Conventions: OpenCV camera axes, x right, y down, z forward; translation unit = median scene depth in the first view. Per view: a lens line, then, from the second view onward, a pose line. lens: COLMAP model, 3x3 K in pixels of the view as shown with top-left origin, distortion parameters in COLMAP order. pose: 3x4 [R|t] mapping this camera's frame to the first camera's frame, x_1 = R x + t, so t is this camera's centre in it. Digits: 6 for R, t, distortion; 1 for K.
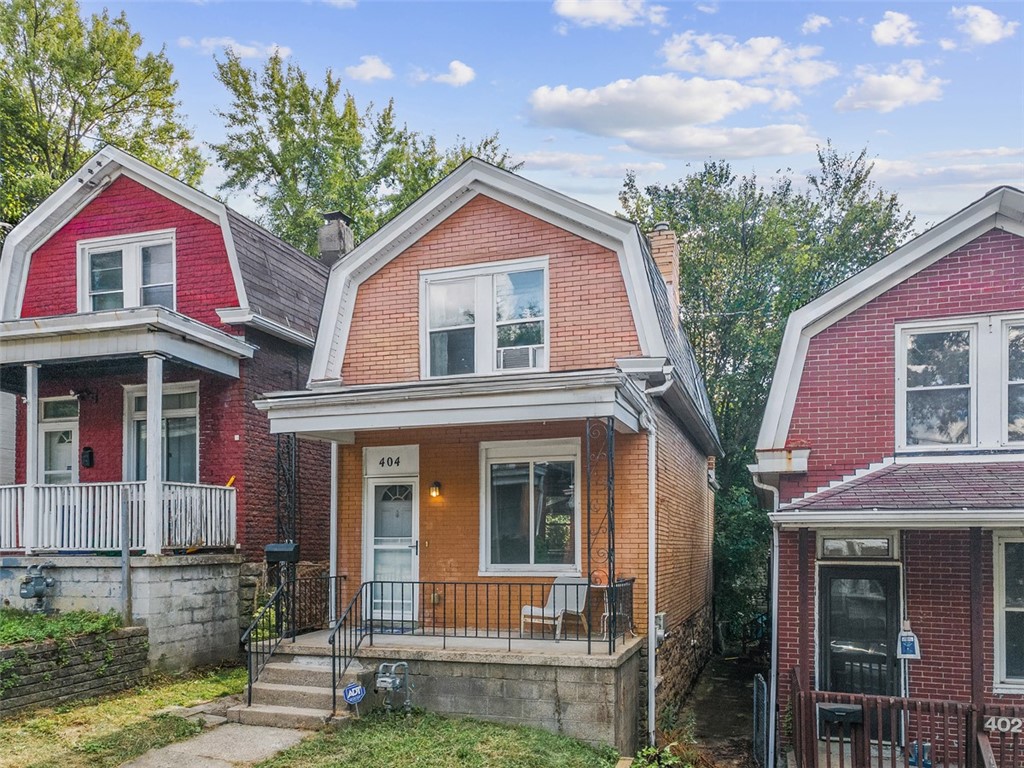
lens RADIAL K [[750.1, 0, 514.6], [0, 750.1, 382.4], [0, 0, 1]] dist [0.051636, 0.008354]
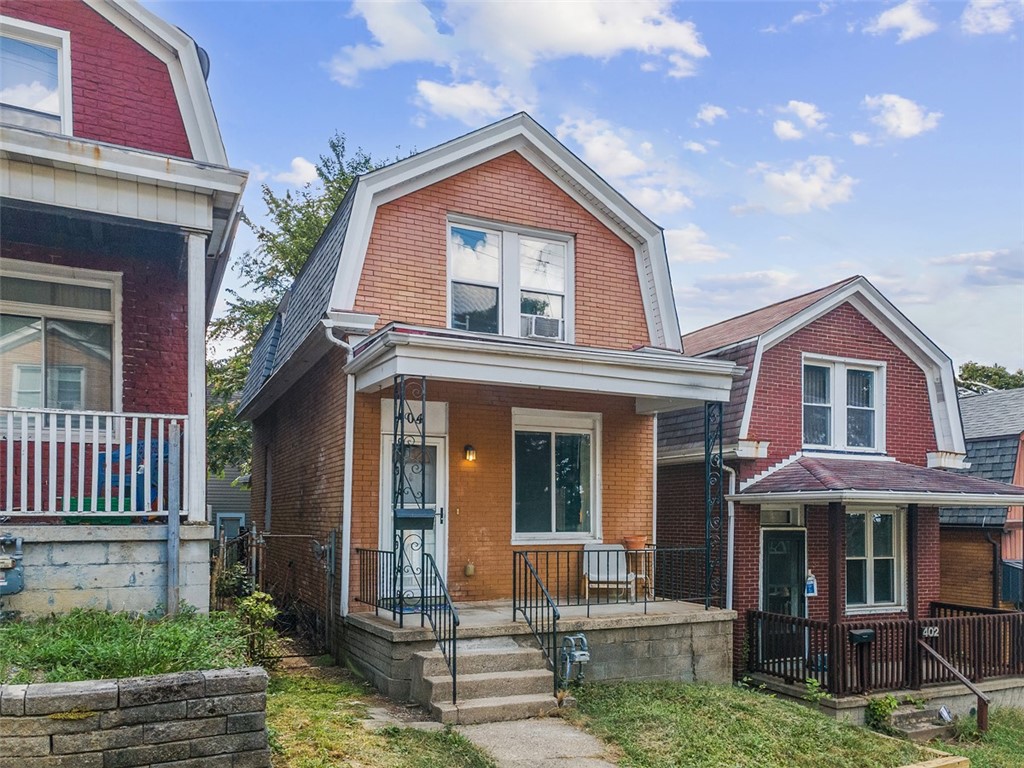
lens RADIAL K [[764.2, 0, 512.1], [0, 764.2, 359.4], [0, 0, 1]] dist [0.066012, 0.006169]
pose [[0.734167, 0.141095, 0.664147, -0.761359], [-0.148184, 0.987886, -0.046065, 0.068384], [-0.662601, -0.064596, 0.746182, 0.286127]]
